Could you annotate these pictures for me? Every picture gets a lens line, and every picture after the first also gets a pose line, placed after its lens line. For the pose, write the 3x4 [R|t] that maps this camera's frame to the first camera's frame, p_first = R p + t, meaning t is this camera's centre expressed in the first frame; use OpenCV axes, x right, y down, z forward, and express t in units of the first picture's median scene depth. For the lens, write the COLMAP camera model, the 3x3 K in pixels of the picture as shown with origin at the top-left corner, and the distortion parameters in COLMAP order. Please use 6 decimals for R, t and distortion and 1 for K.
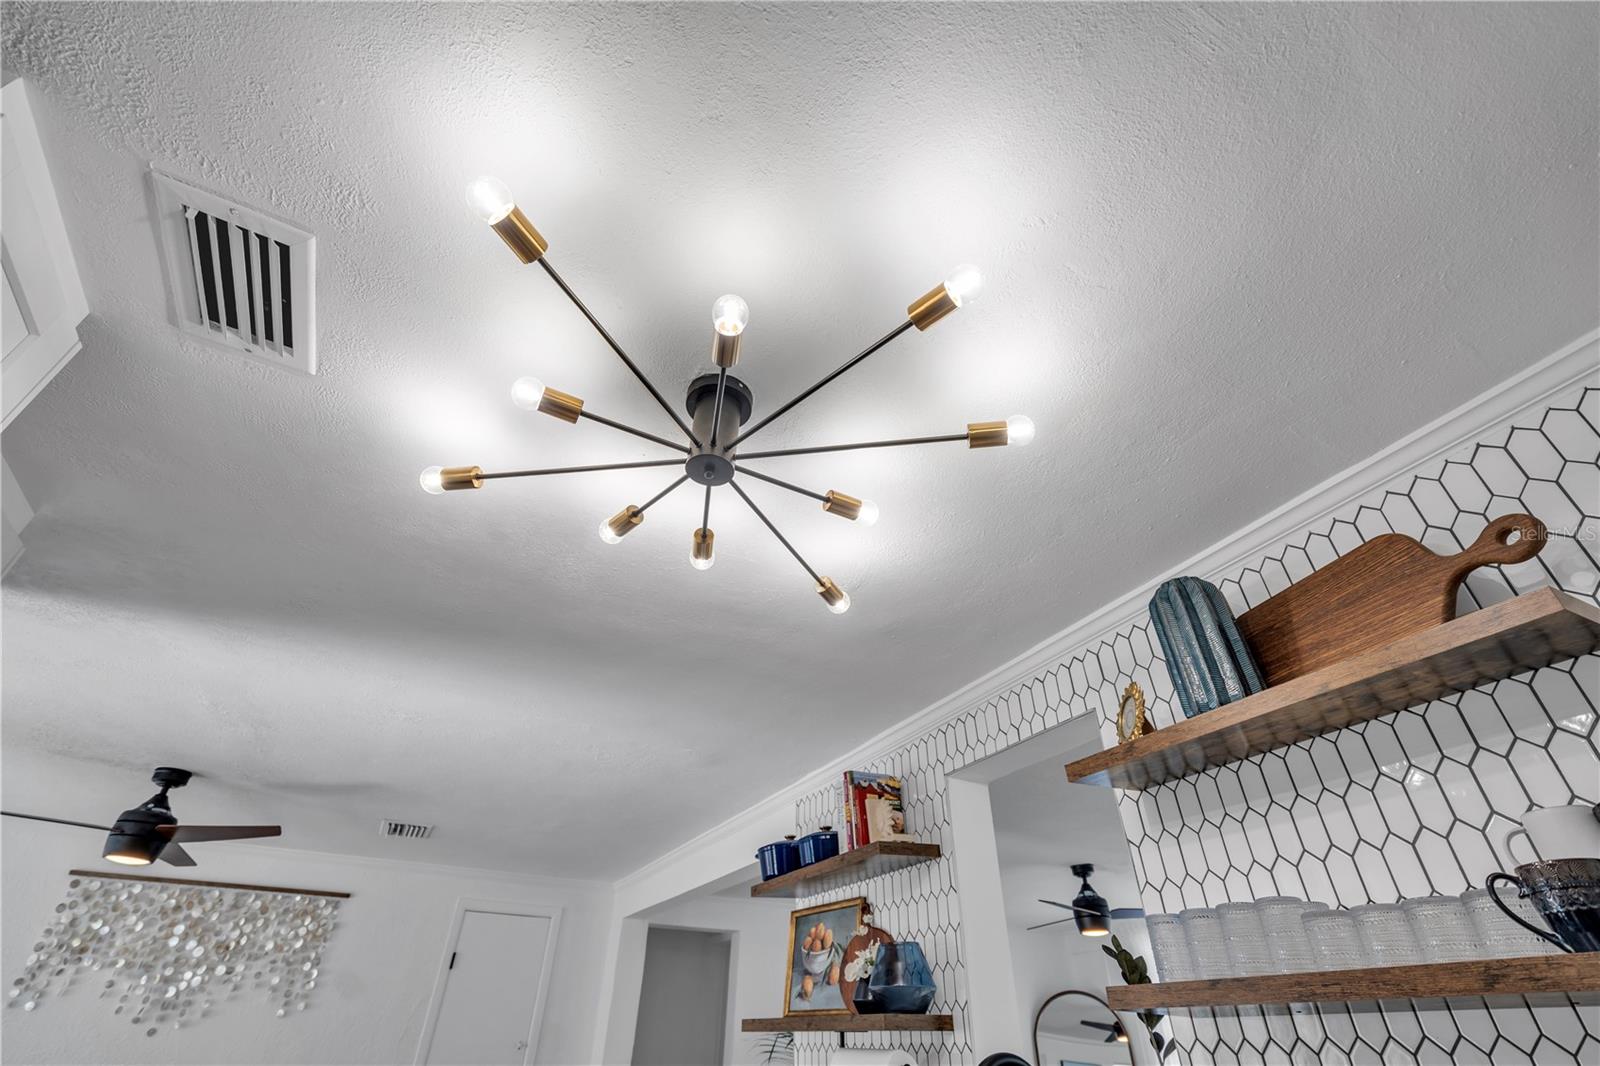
lens RADIAL K [[718.7, 0, 803.2], [0, 718.7, 502.7], [0, 0, 1]] dist [-0.005087, 0.000201]
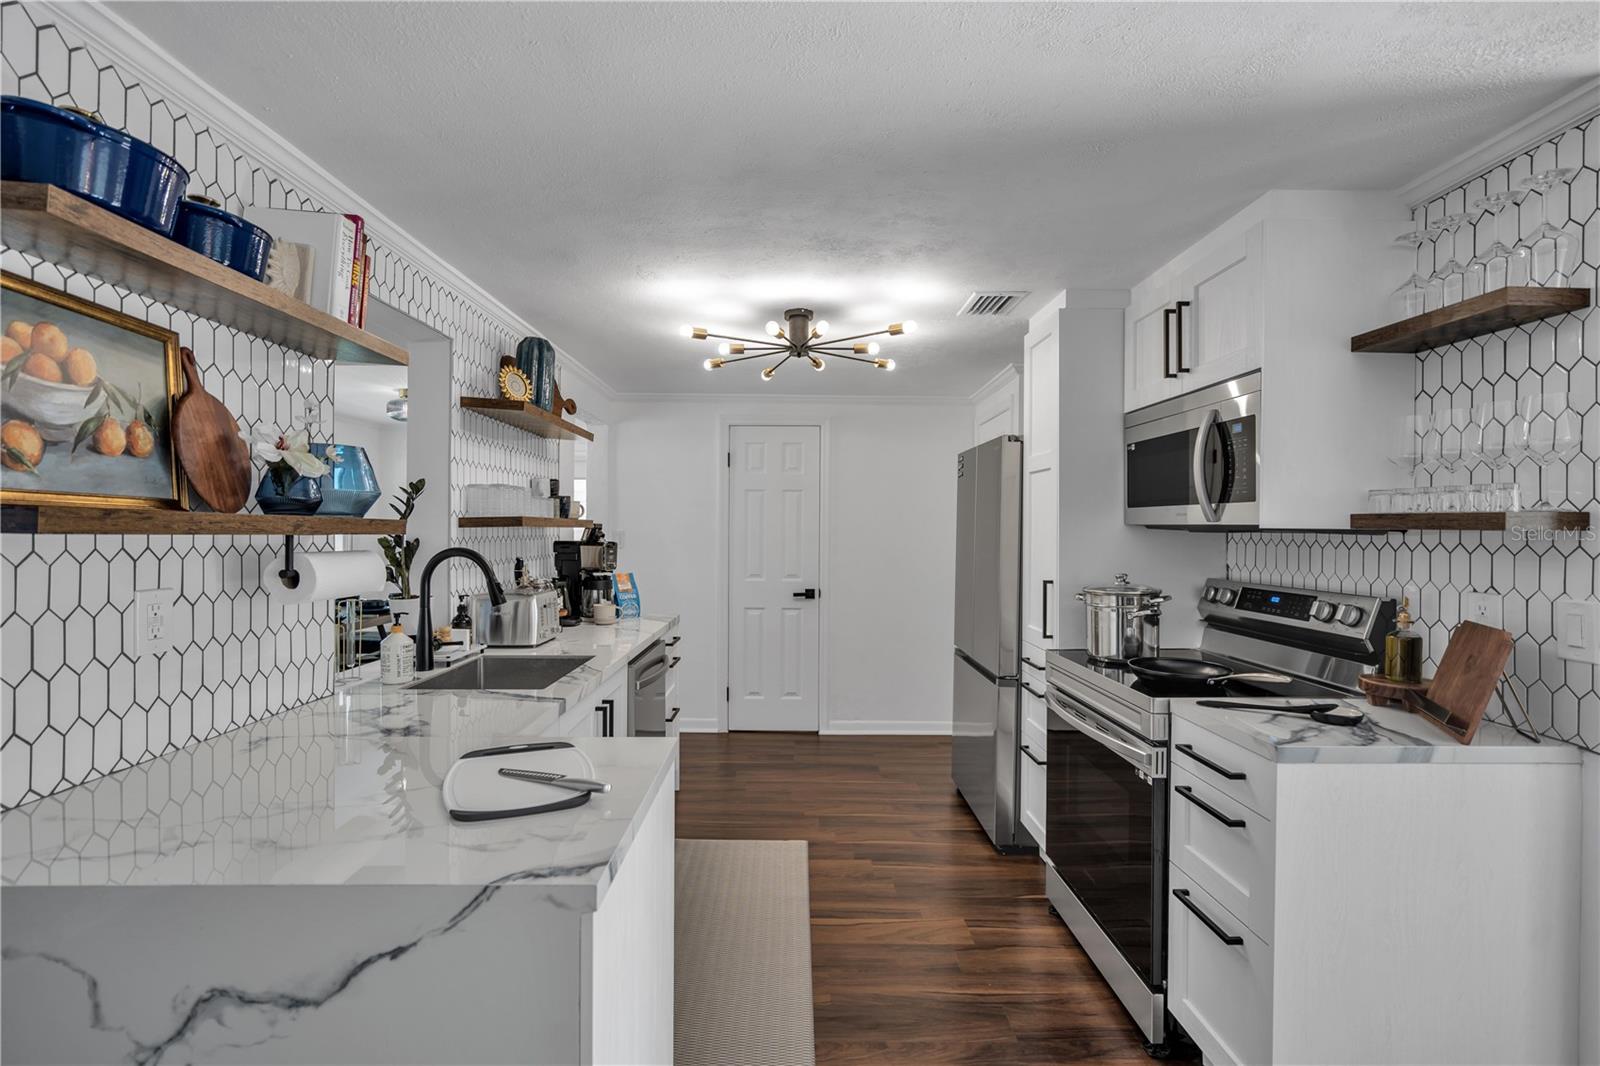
lens RADIAL K [[718.7, 0, 810.1], [0, 718.7, 529.3], [0, 0, 1]] dist [-0.005087, 0.000201]
pose [[-0.890250, -0.011585, 0.455325, -0.601468], [-0.284983, 0.793990, -0.536996, 0.822258], [-0.355302, -0.607821, -0.710151, 1.123123]]
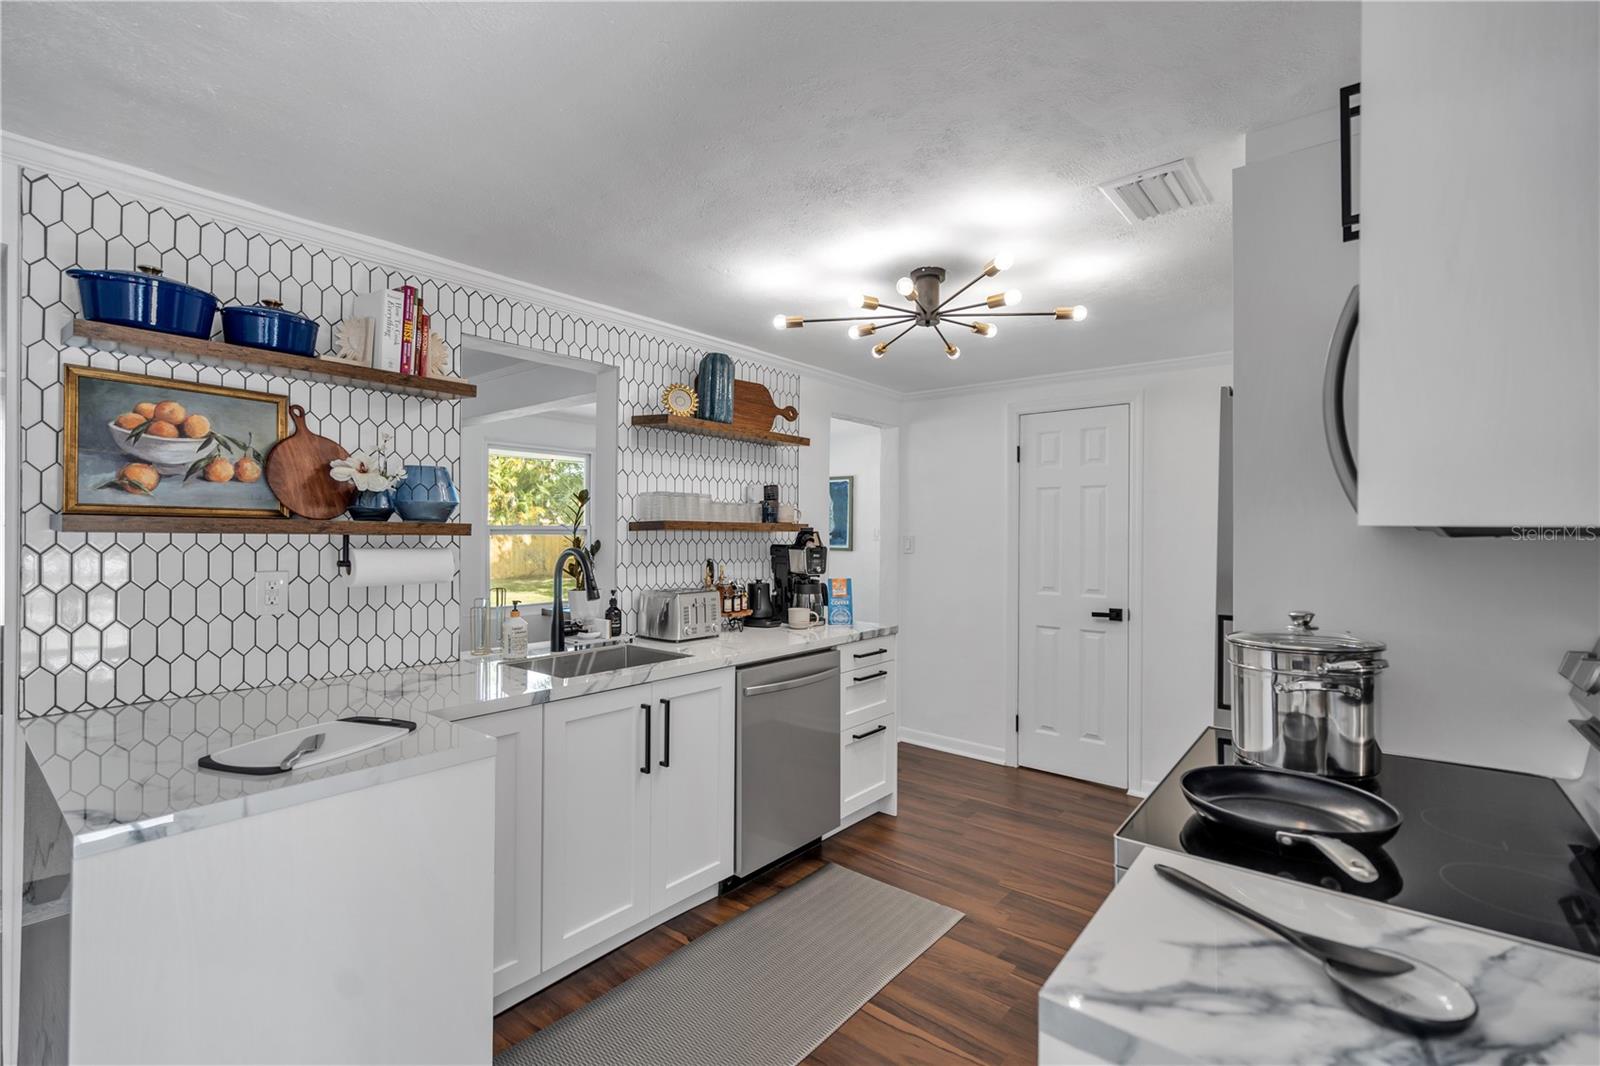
lens RADIAL K [[718.7, 0, 792.3], [0, 718.7, 529.6], [0, 0, 1]] dist [-0.005087, 0.000201]
pose [[-0.383356, -0.005720, 0.923583, -0.874104], [-0.566844, 0.790956, -0.230384, 0.530416], [-0.729196, -0.611846, -0.306460, 0.741206]]
